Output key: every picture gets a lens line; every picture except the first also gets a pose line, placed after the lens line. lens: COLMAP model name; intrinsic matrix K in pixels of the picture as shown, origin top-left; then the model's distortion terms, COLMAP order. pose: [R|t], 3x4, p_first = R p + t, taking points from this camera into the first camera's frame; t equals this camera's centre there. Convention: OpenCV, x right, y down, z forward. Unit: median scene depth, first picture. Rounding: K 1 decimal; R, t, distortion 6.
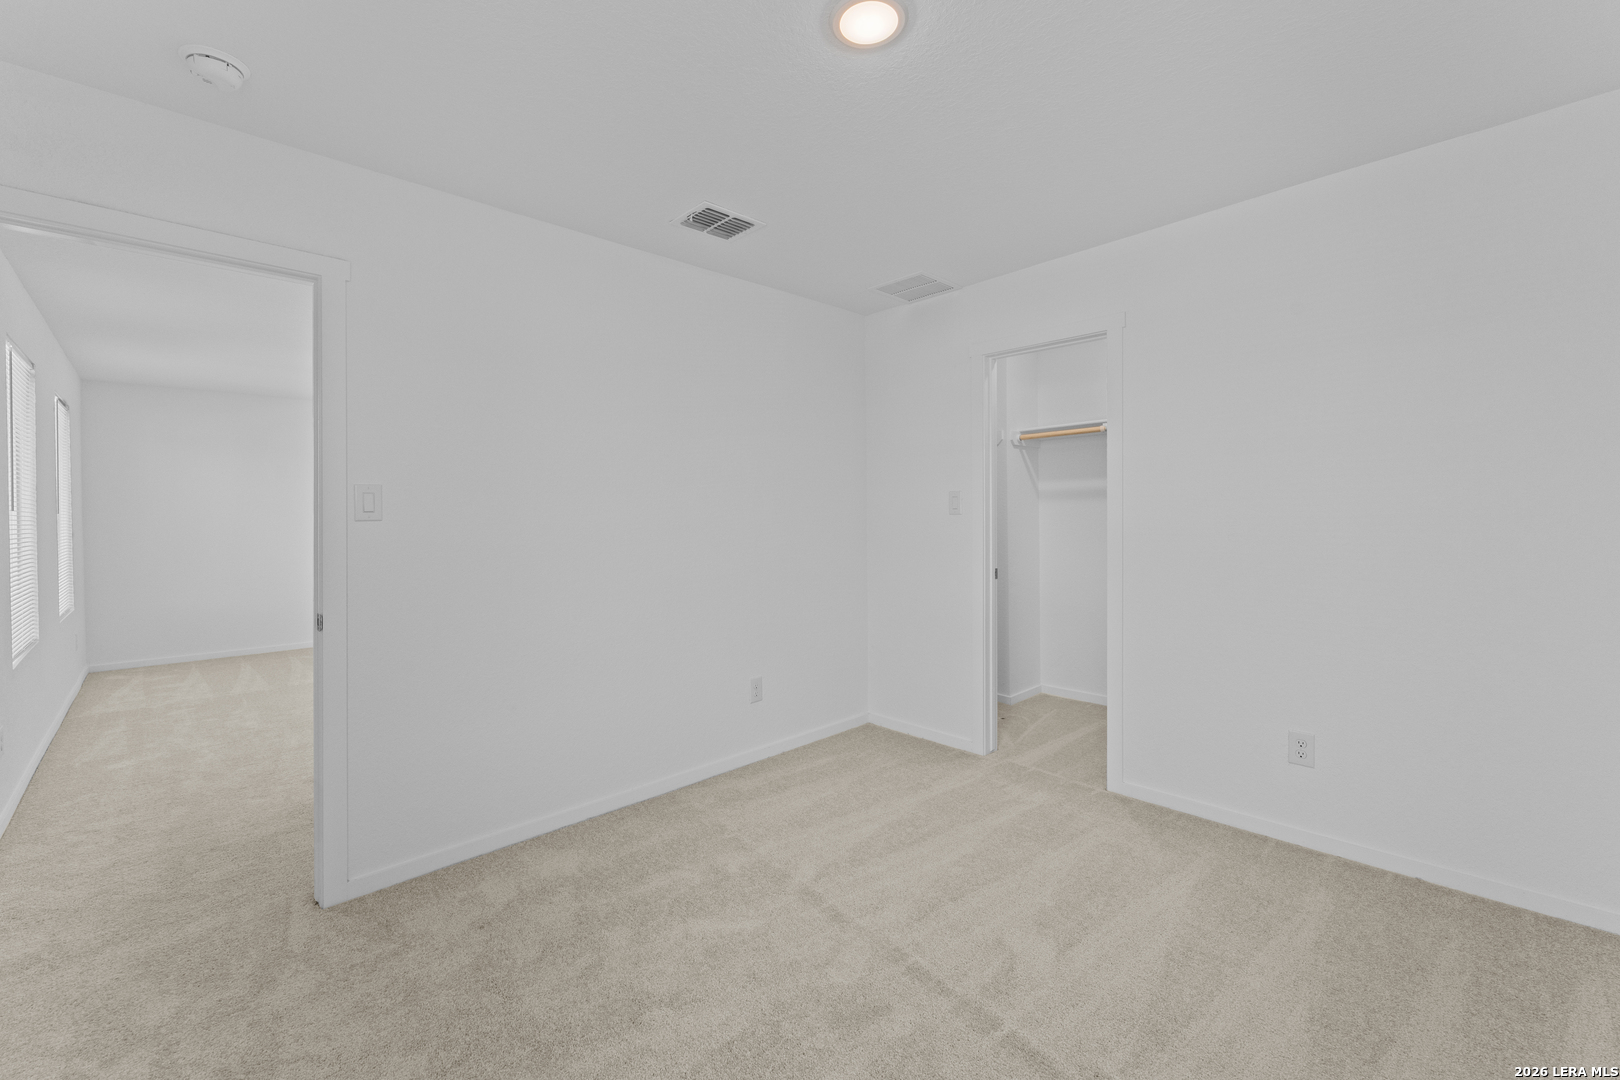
lens RADIAL K [[656.1, 0, 810.0], [0, 656.1, 540.0], [0, 0, 1]] dist [-0.000541, -0.000039]
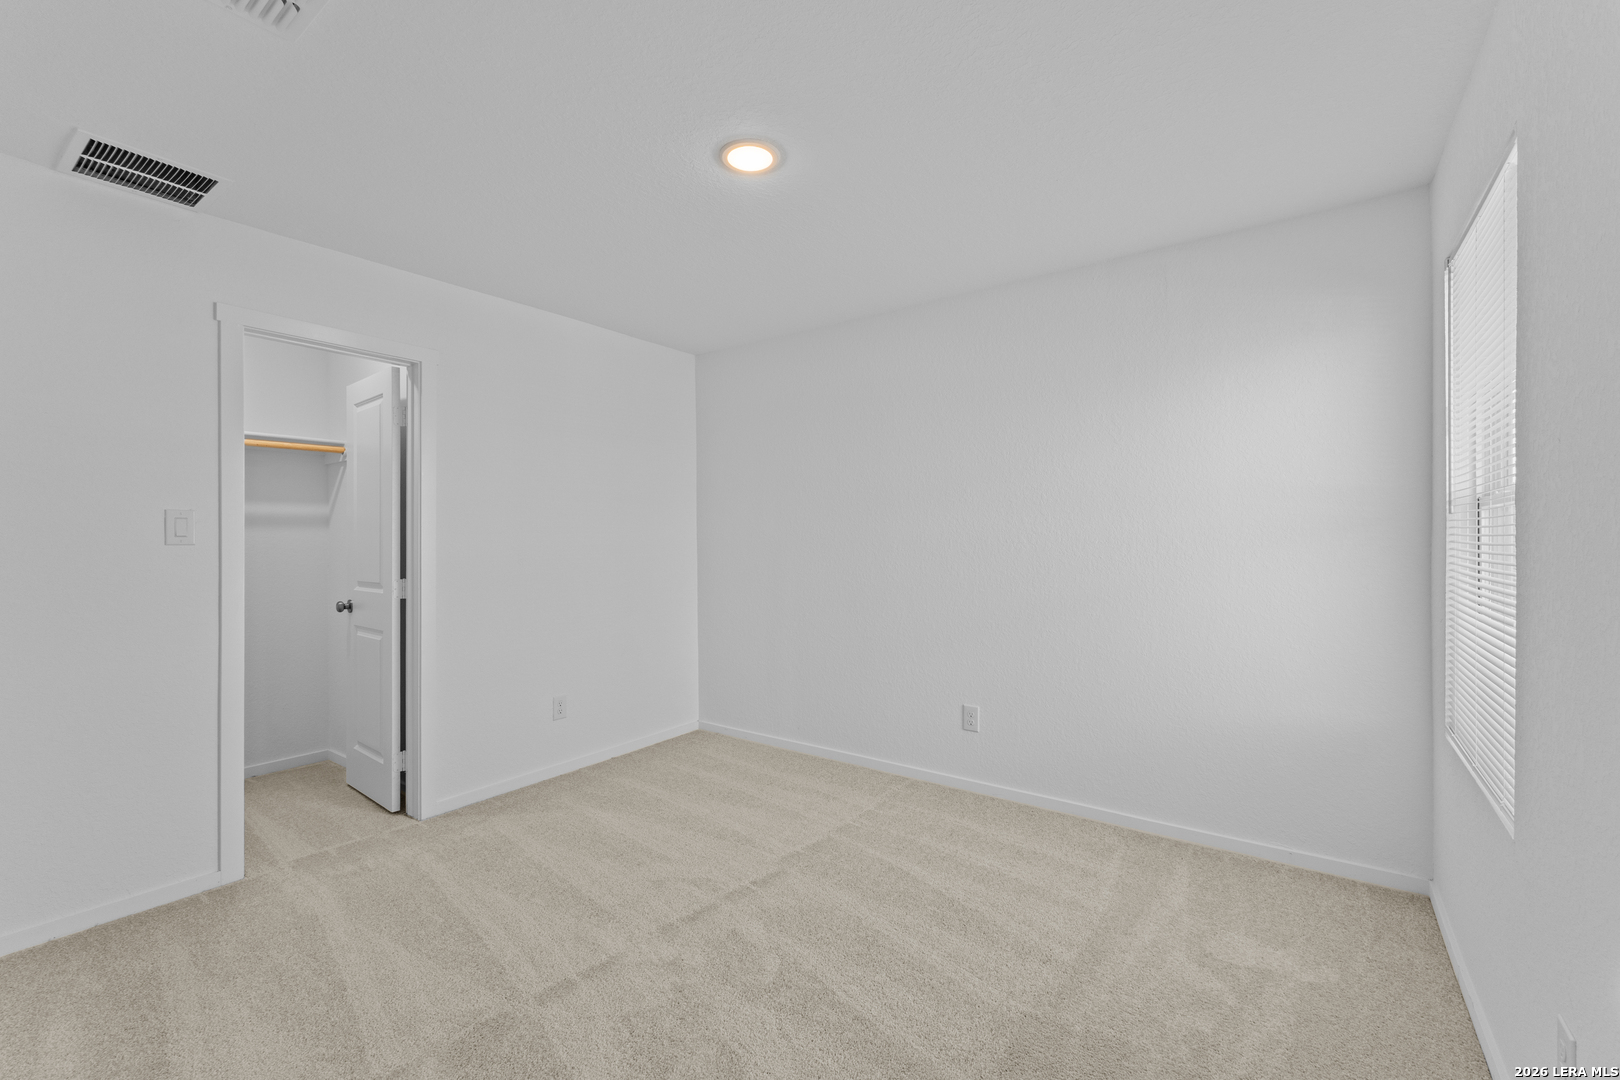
lens RADIAL K [[669.2, 0, 810.0], [0, 669.2, 540.0], [0, 0, 1]] dist [-0.002086, -0.000011]
pose [[-0.161652, 0.005029, 0.986835, -0.610757], [0.040406, 0.999182, 0.001527, -0.020711], [-0.986020, 0.040120, -0.161723, 0.529115]]
